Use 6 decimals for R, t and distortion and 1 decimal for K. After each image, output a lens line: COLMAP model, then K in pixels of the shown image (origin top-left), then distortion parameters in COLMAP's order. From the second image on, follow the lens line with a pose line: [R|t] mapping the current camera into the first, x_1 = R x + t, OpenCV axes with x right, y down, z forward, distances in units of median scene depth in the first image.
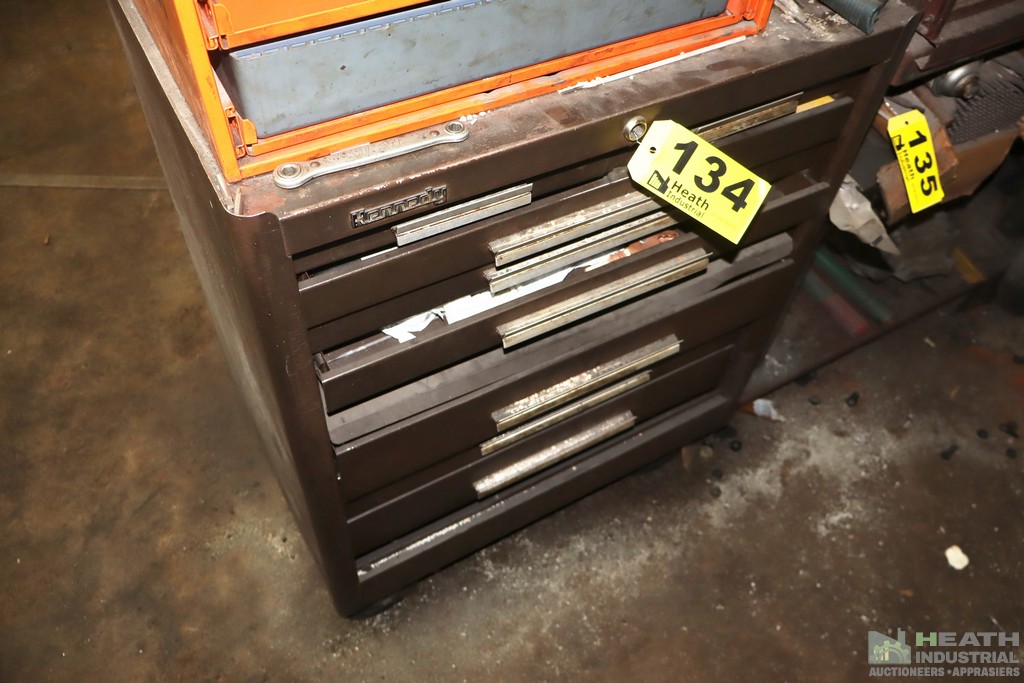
lens RADIAL K [[860.0, 0, 510.6], [0, 860.0, 343.9], [0, 0, 1]] dist [0.003988, -0.004510]
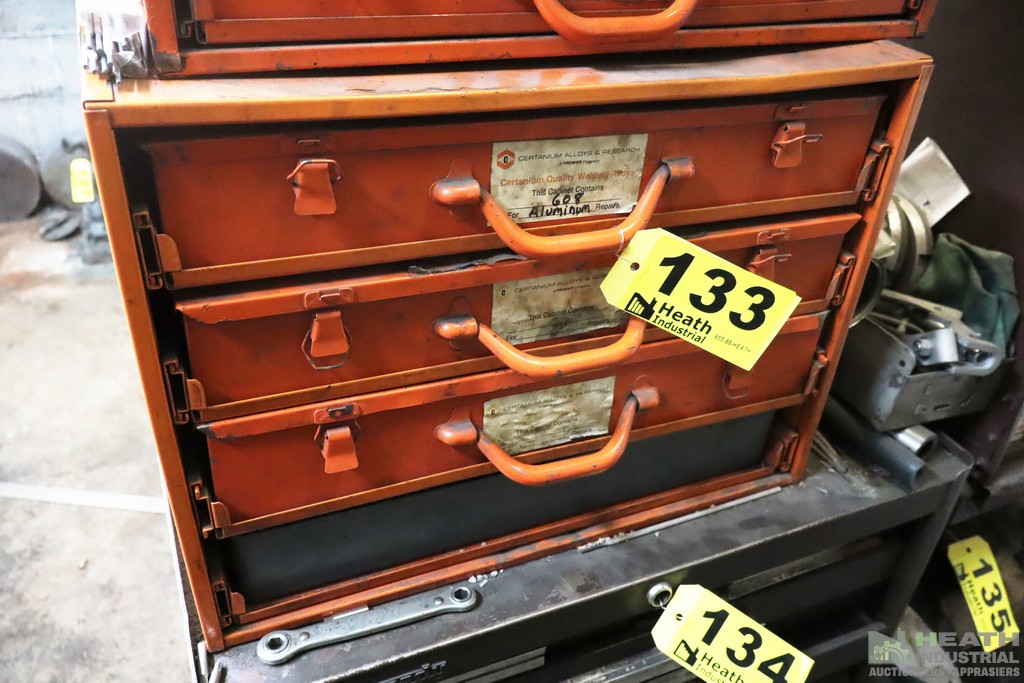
lens RADIAL K [[860.0, 0, 510.2], [0, 860.0, 341.6], [0, 0, 1]] dist [0.003988, -0.004510]
pose [[0.995844, 0.045693, -0.078786, 0.043668], [-0.069014, 0.943060, -0.325383, -0.186151], [0.059432, 0.329468, 0.942294, 0.029751]]
